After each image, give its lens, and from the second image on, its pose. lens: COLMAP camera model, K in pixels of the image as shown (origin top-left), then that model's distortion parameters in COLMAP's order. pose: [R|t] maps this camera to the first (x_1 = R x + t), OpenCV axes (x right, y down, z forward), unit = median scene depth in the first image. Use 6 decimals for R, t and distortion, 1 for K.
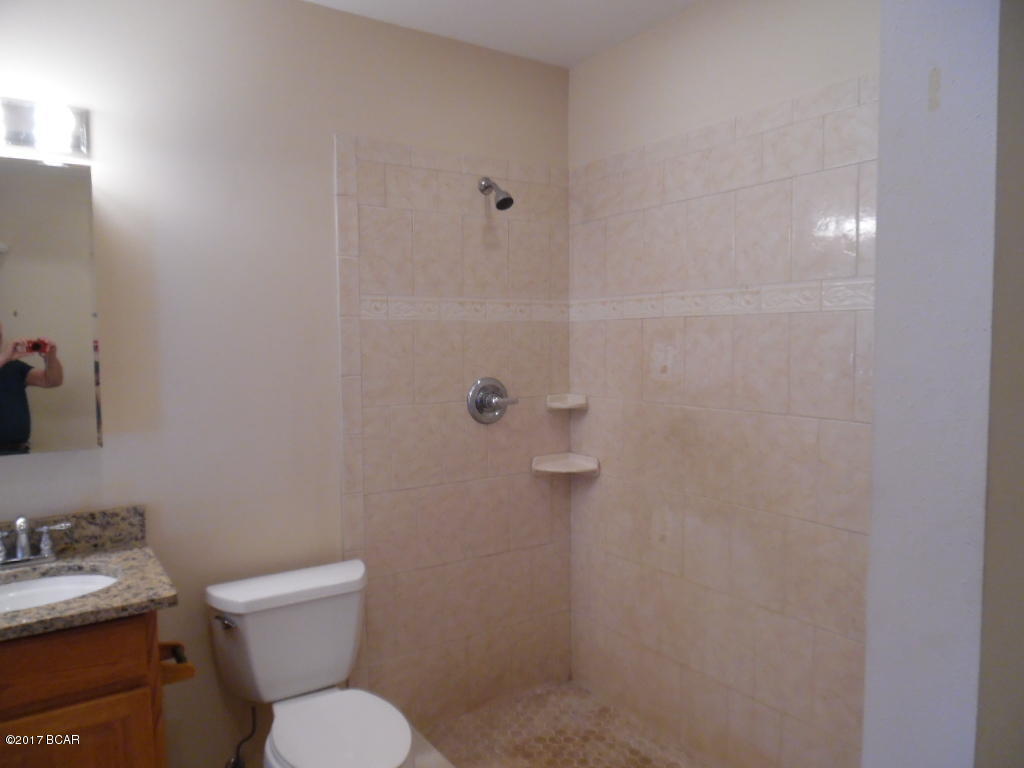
lens RADIAL K [[713.1, 0, 511.6], [0, 713.1, 383.6], [0, 0, 1]] dist [-0.019114, -0.000970]
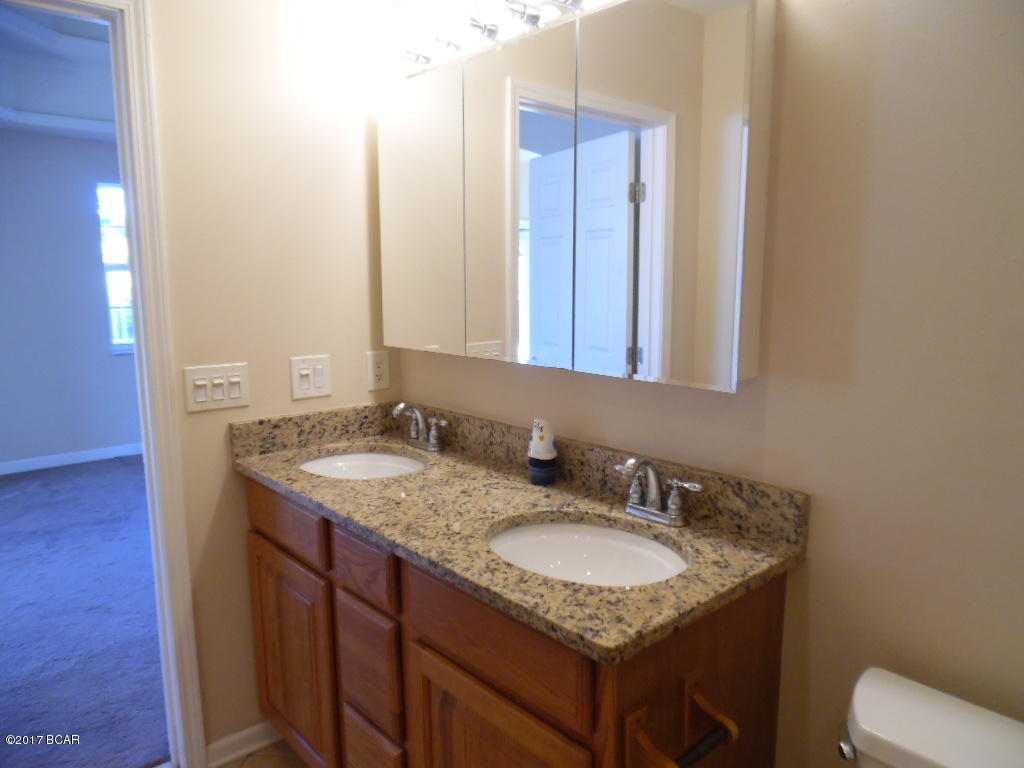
lens RADIAL K [[713.1, 0, 512.2], [0, 713.1, 385.7], [0, 0, 1]] dist [-0.019114, -0.000970]
pose [[0.134249, 0.166321, -0.976890, 0.055692], [-0.061780, 0.985301, 0.159263, -0.010680], [0.989020, 0.038971, 0.142551, 0.696100]]
